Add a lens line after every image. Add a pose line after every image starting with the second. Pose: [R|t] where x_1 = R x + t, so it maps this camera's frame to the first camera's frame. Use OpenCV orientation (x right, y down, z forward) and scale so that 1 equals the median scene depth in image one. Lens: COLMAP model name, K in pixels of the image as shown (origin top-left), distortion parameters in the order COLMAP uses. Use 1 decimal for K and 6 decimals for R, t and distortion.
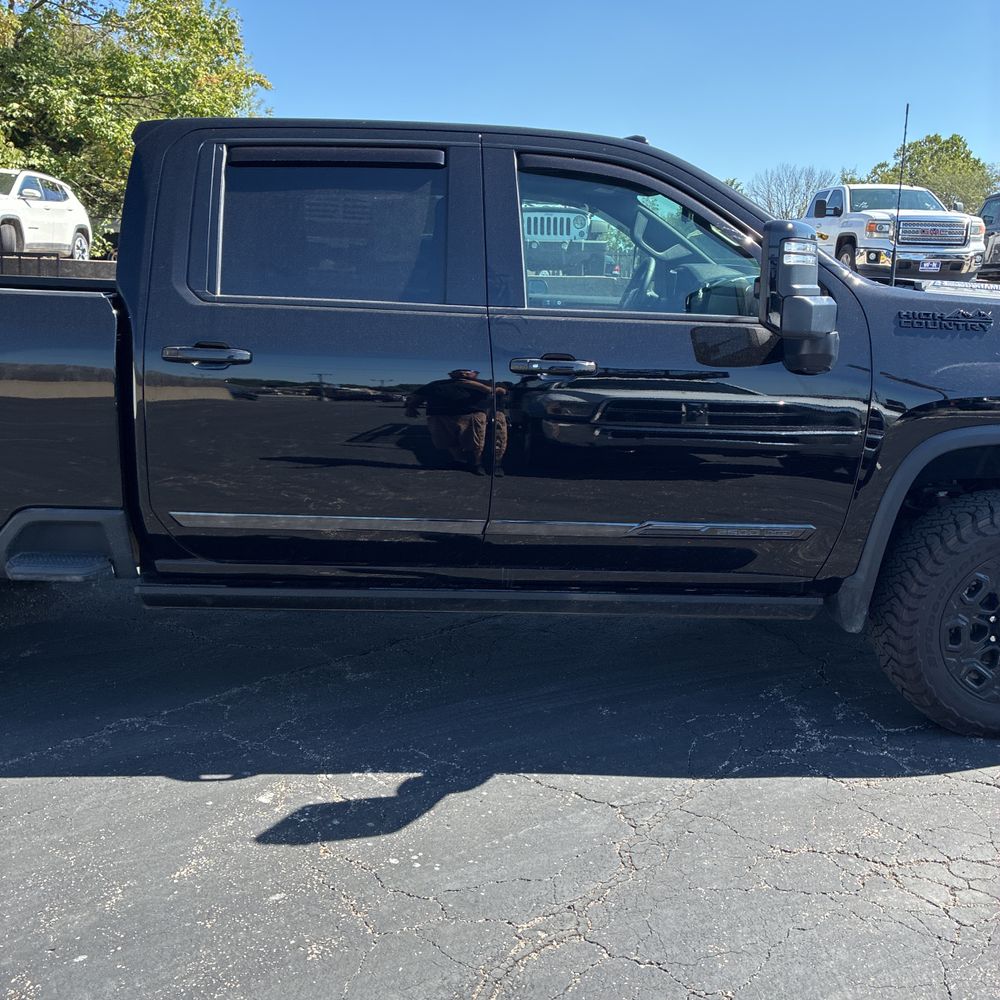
lens RADIAL K [[1025.0, 0, 500.0], [0, 1025.0, 500.0], [0, 0, 1]] dist [0.056920, -0.037330]
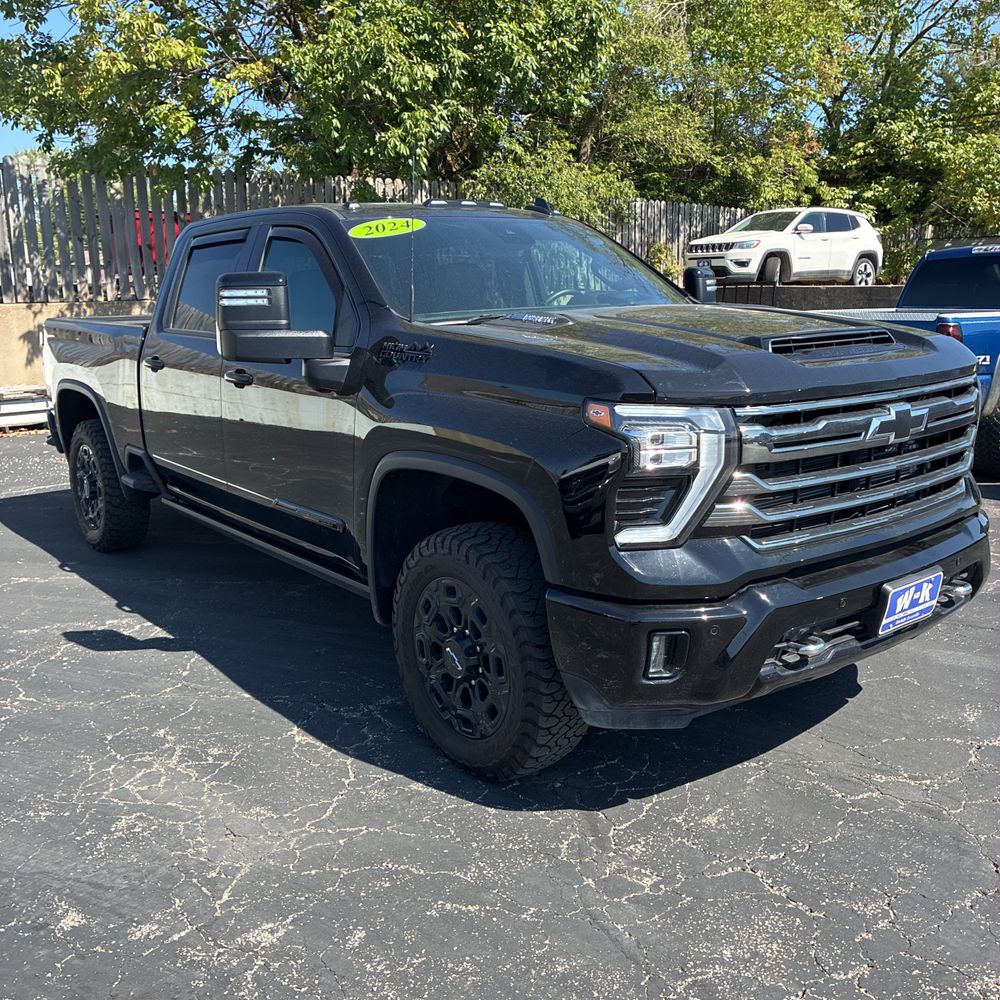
lens RADIAL K [[1029.5, 0, 487.5], [0, 1029.5, 496.2], [0, 0, 1]] dist [0.039434, -0.018425]
pose [[0.575871, 0.133004, -0.806649, 0.317561], [-0.149700, 0.987150, 0.055895, -0.022264], [0.803718, 0.088567, 0.588382, 0.102041]]
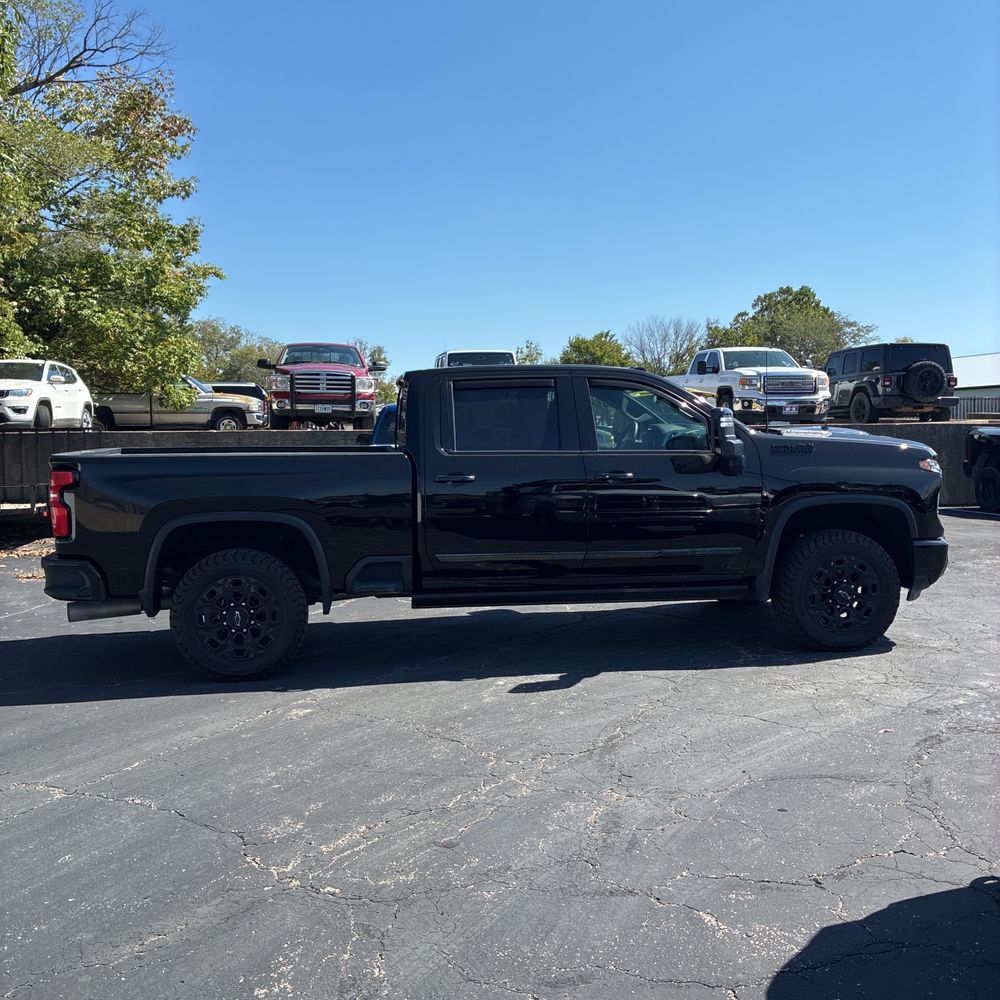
lens RADIAL K [[1052.4, 0, 464.3], [0, 1052.4, 519.8], [0, 0, 1]] dist [0.129357, -0.312056]
pose [[0.995705, -0.046411, 0.080106, -0.098299], [0.056000, 0.990957, -0.121939, 0.046548], [-0.073723, 0.125901, 0.989300, -0.253291]]
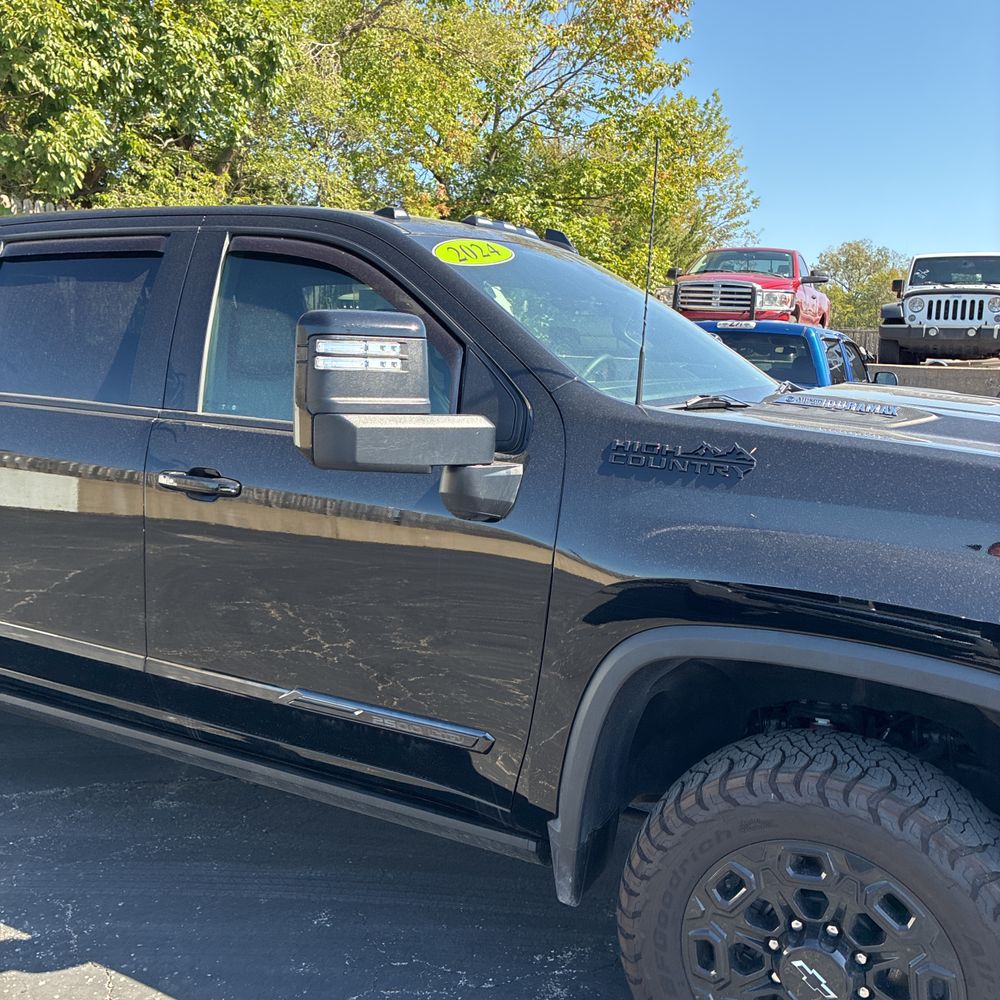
lens RADIAL K [[1029.5, 0, 487.5], [0, 1029.5, 496.2], [0, 0, 1]] dist [0.039434, -0.018425]
pose [[0.867915, 0.077077, -0.490696, 0.149081], [-0.118135, 0.991572, -0.053197, -0.023208], [0.482460, 0.104139, 0.869705, 0.087473]]
